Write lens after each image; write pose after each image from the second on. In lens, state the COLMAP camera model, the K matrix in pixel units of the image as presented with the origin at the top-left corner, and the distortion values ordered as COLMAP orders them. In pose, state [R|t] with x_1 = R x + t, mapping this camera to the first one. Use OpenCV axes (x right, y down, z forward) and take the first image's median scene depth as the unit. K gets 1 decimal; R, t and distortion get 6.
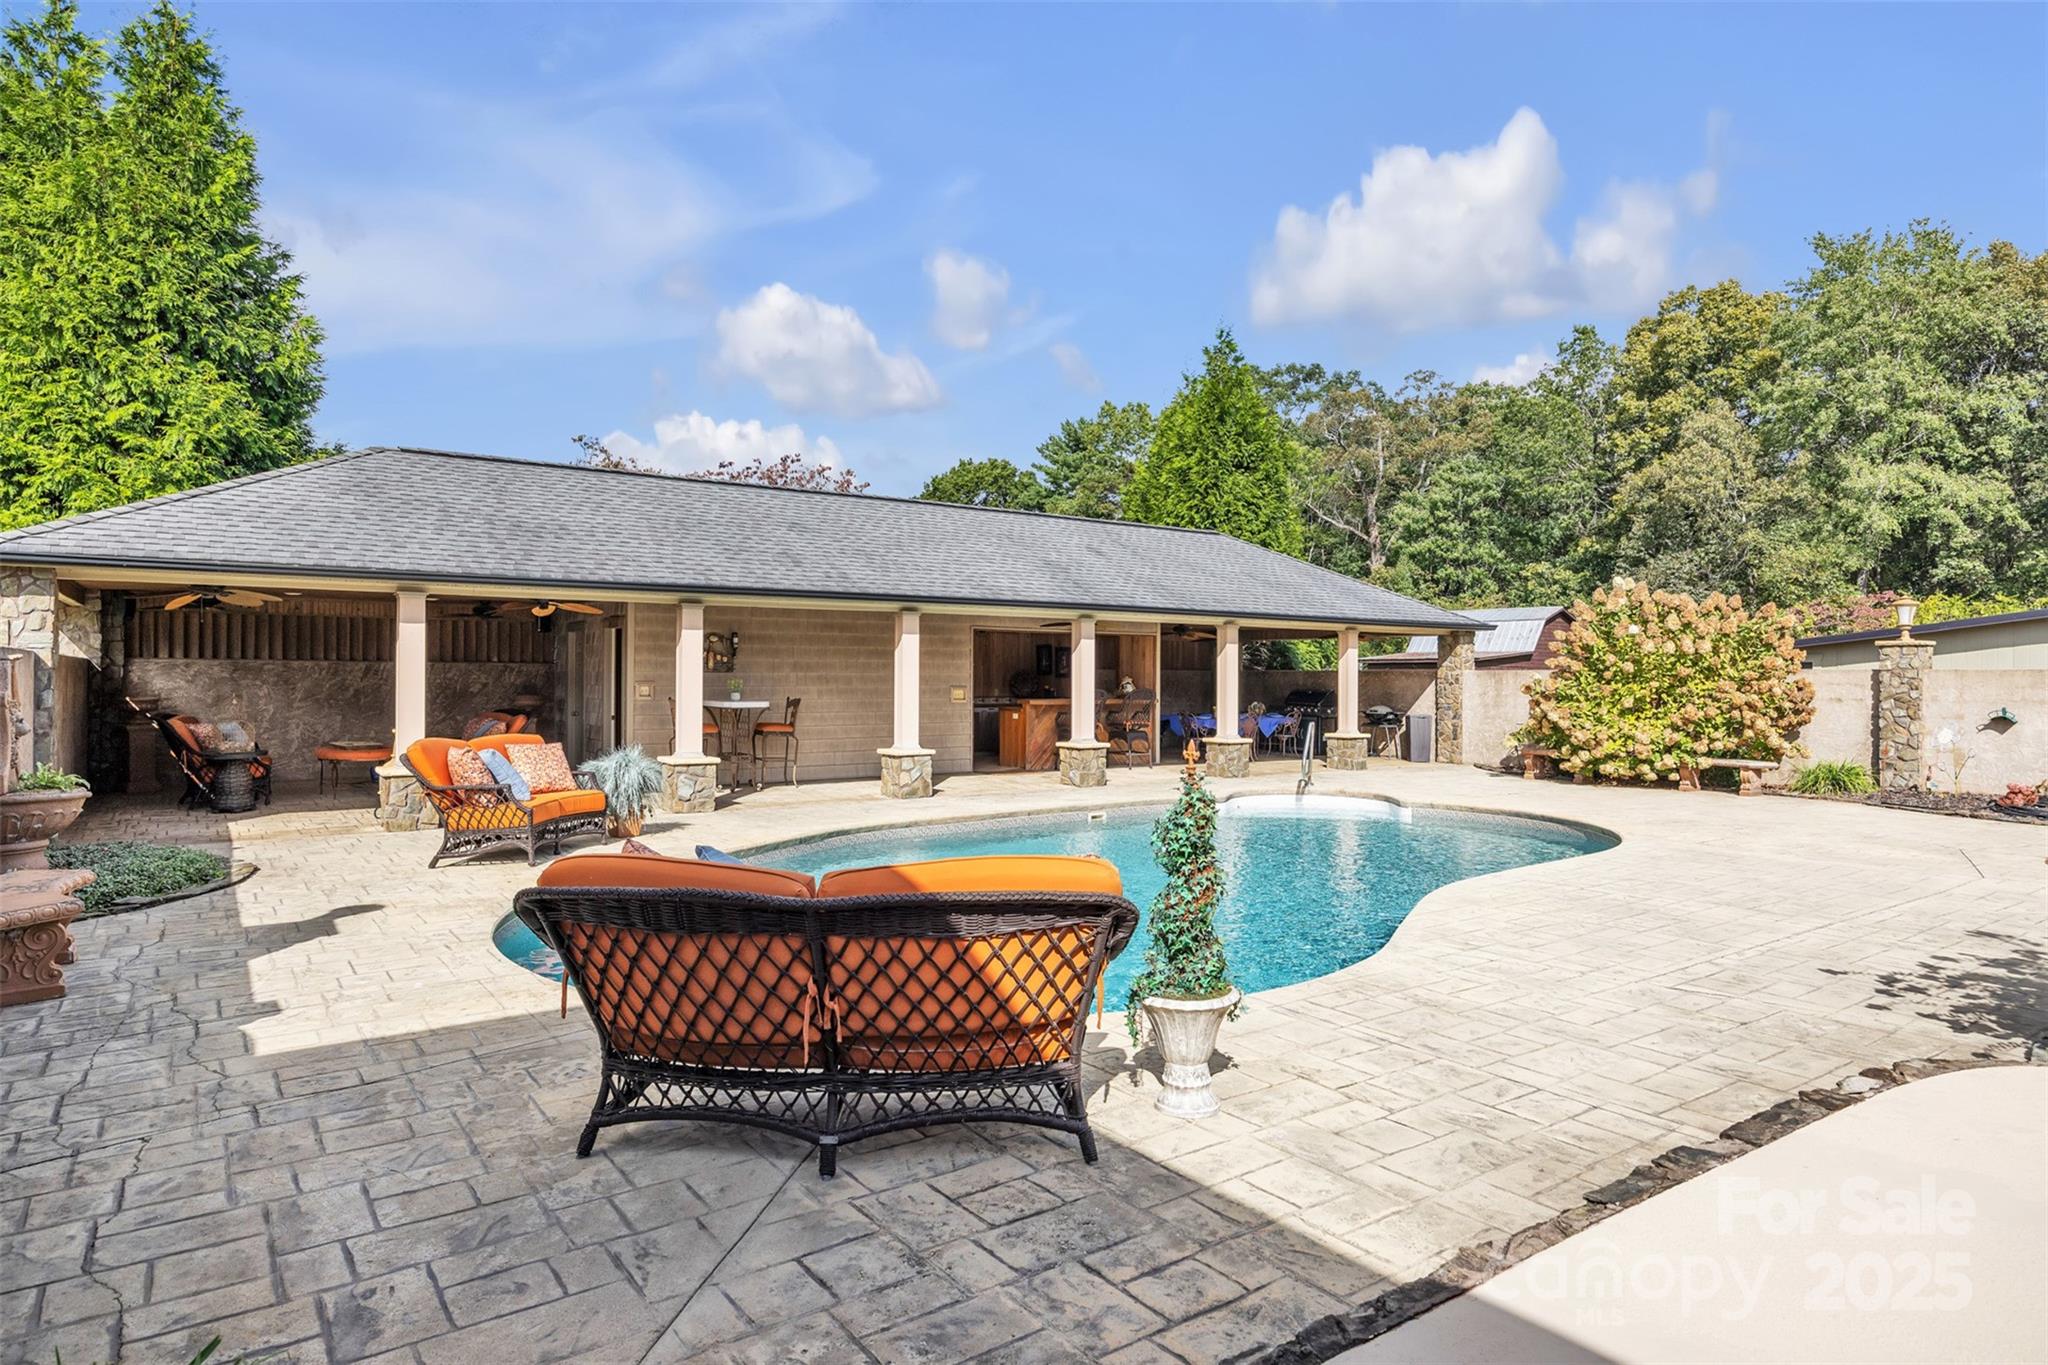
lens RADIAL K [[1153.9, 0, 1024.0], [0, 1153.9, 682.5], [0, 0, 1]] dist [-0.000506, 0.000840]
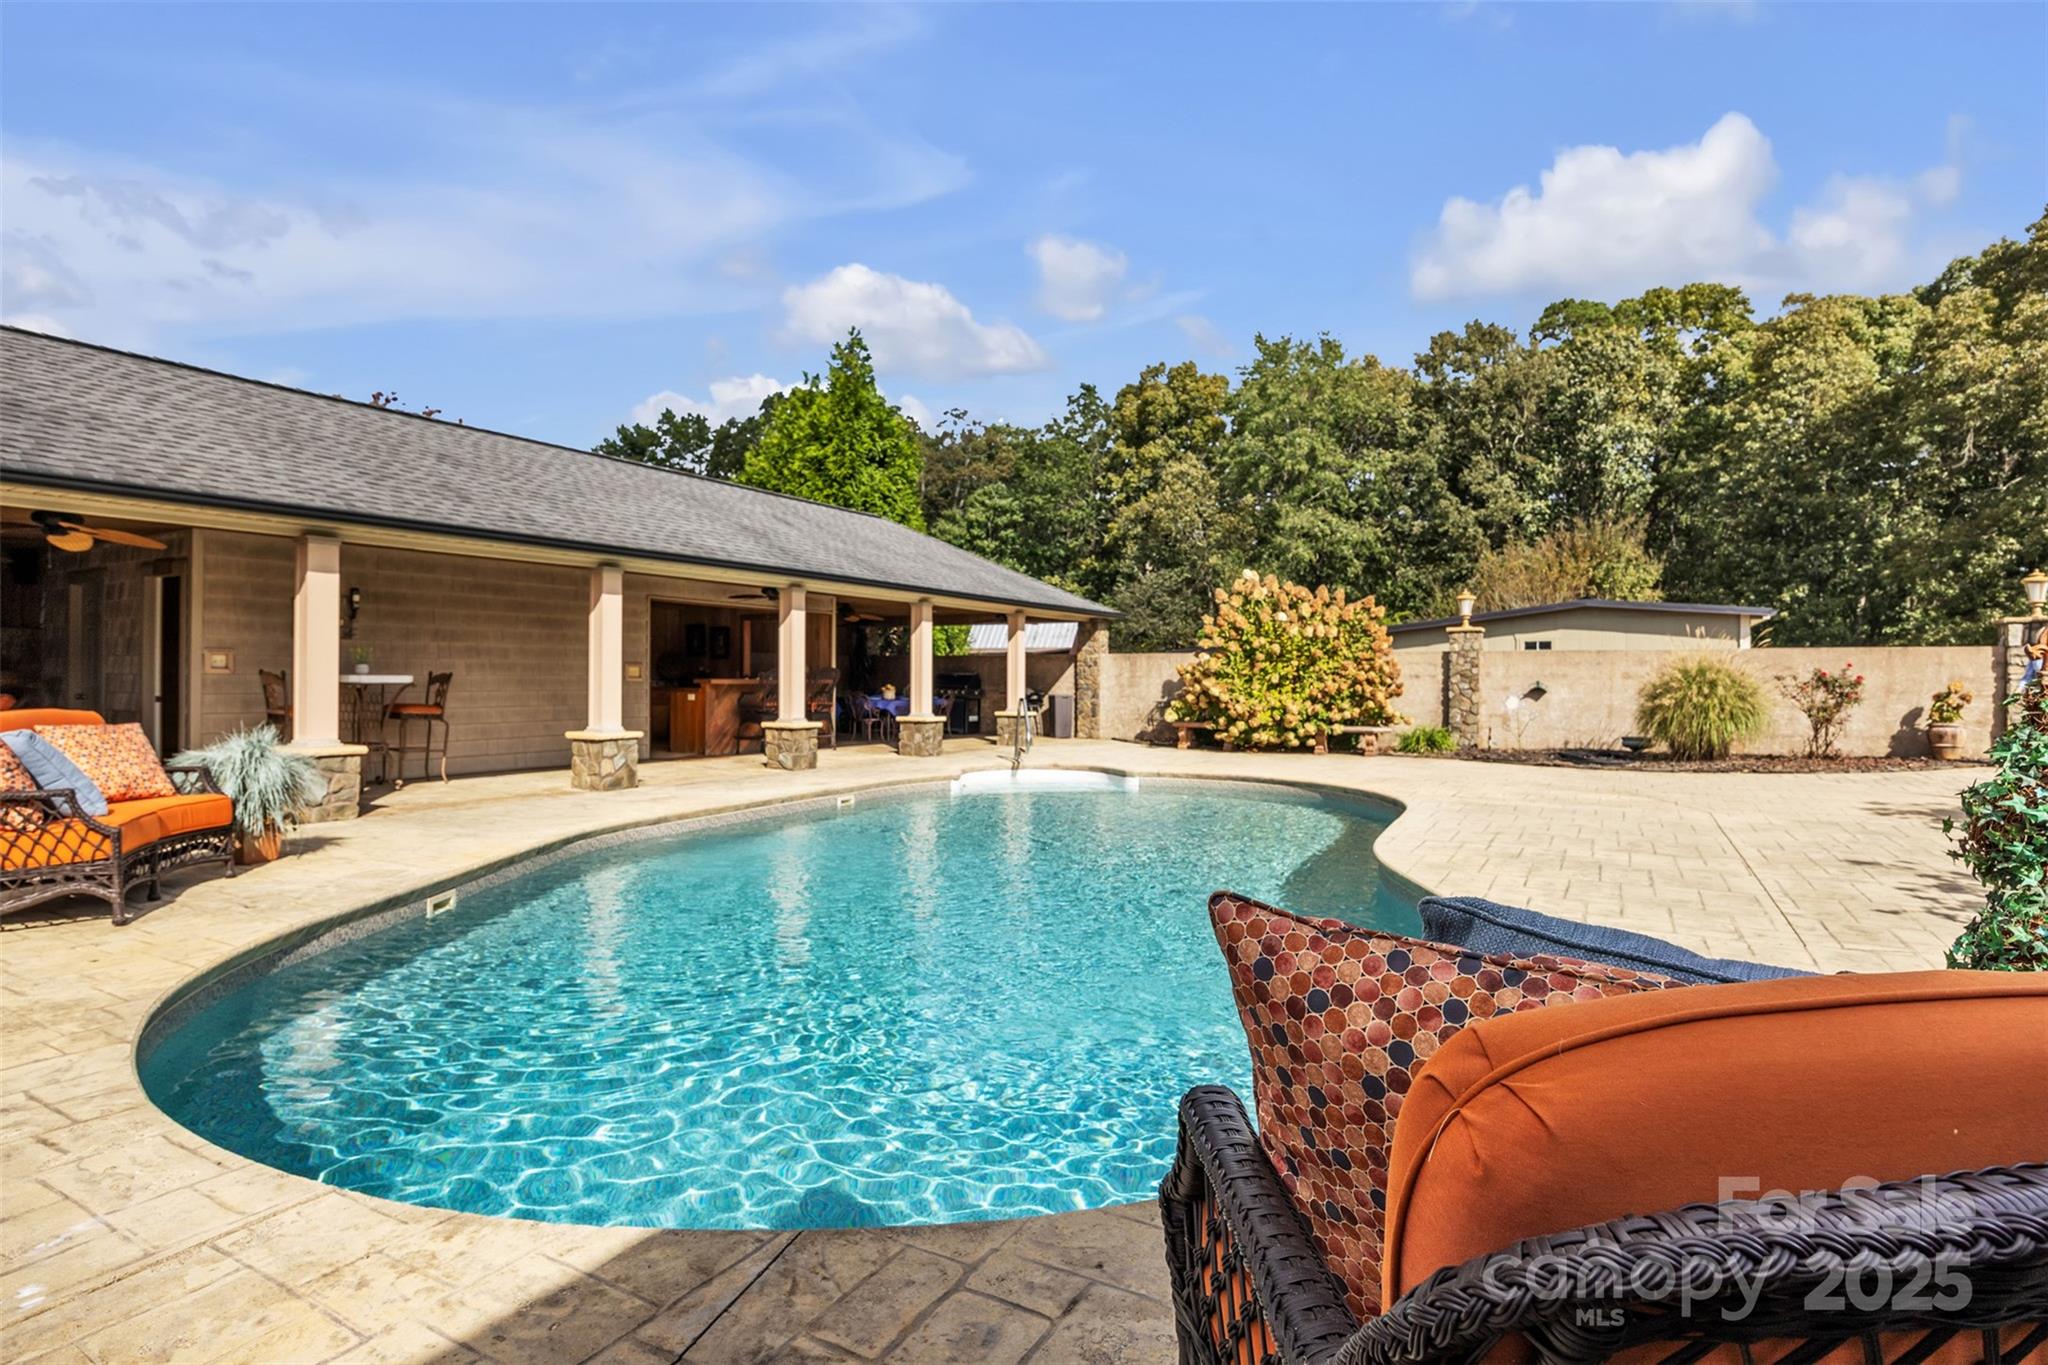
lens RADIAL K [[1029.9, 0, 1024.0], [0, 1029.9, 682.5], [0, 0, 1]] dist [-0.001157, -0.000244]
pose [[0.916114, -0.002050, 0.400913, -0.110077], [0.000181, 0.999989, 0.004698, 0.016572], [-0.400918, -0.004232, 0.916104, 0.170685]]
